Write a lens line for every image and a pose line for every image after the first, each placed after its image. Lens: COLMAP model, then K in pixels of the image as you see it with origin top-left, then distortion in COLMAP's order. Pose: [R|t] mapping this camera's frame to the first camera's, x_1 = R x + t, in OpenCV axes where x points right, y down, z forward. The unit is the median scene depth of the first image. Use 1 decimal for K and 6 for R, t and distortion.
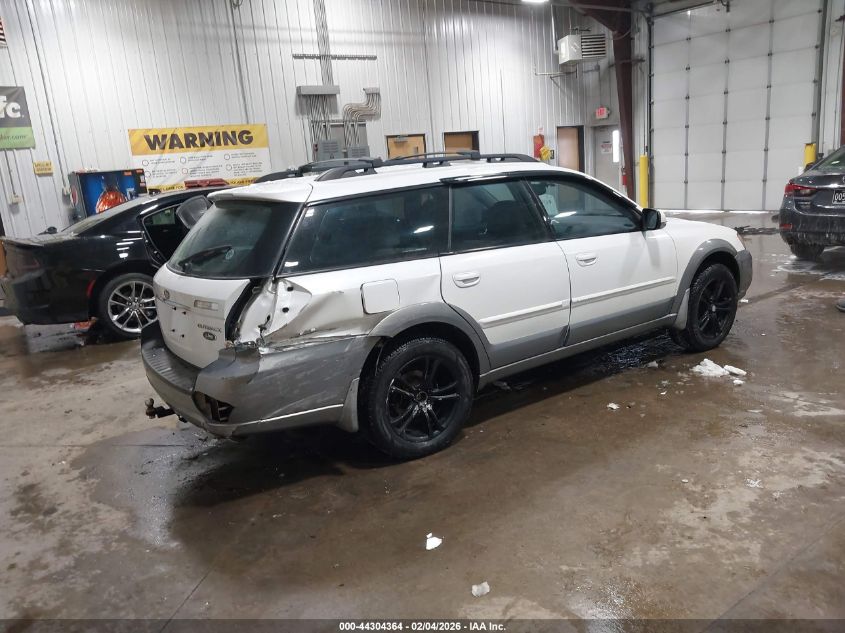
lens RADIAL K [[650.5, 0, 422.5], [0, 650.5, 316.5], [0, 0, 1]] dist [0.002149, 0.006878]
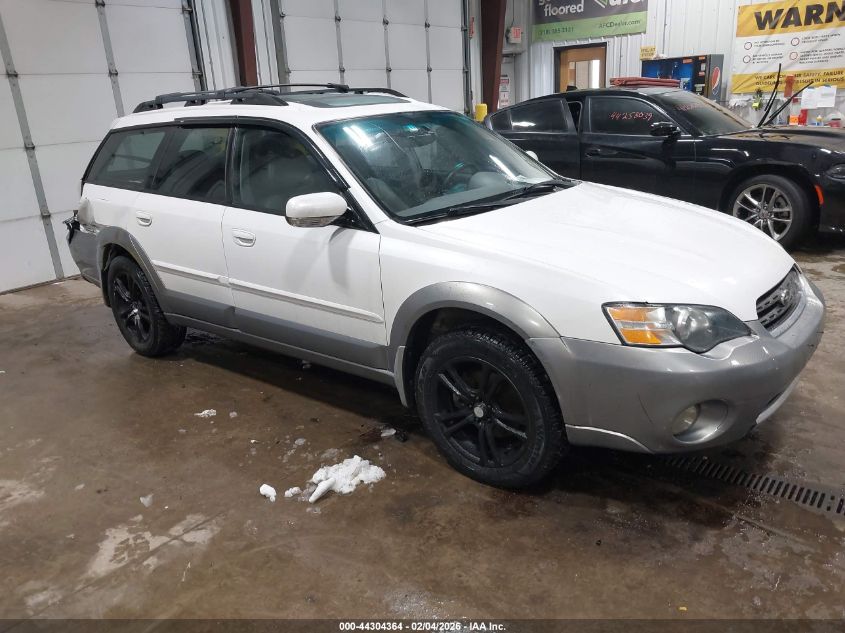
lens RADIAL K [[650.5, 0, 422.5], [0, 650.5, 316.5], [0, 0, 1]] dist [0.002149, 0.006878]
pose [[0.311722, 0.366649, -0.876583, 0.373587], [-0.189541, 0.928004, 0.320754, -0.105070], [0.931076, 0.066163, 0.358774, 0.328802]]
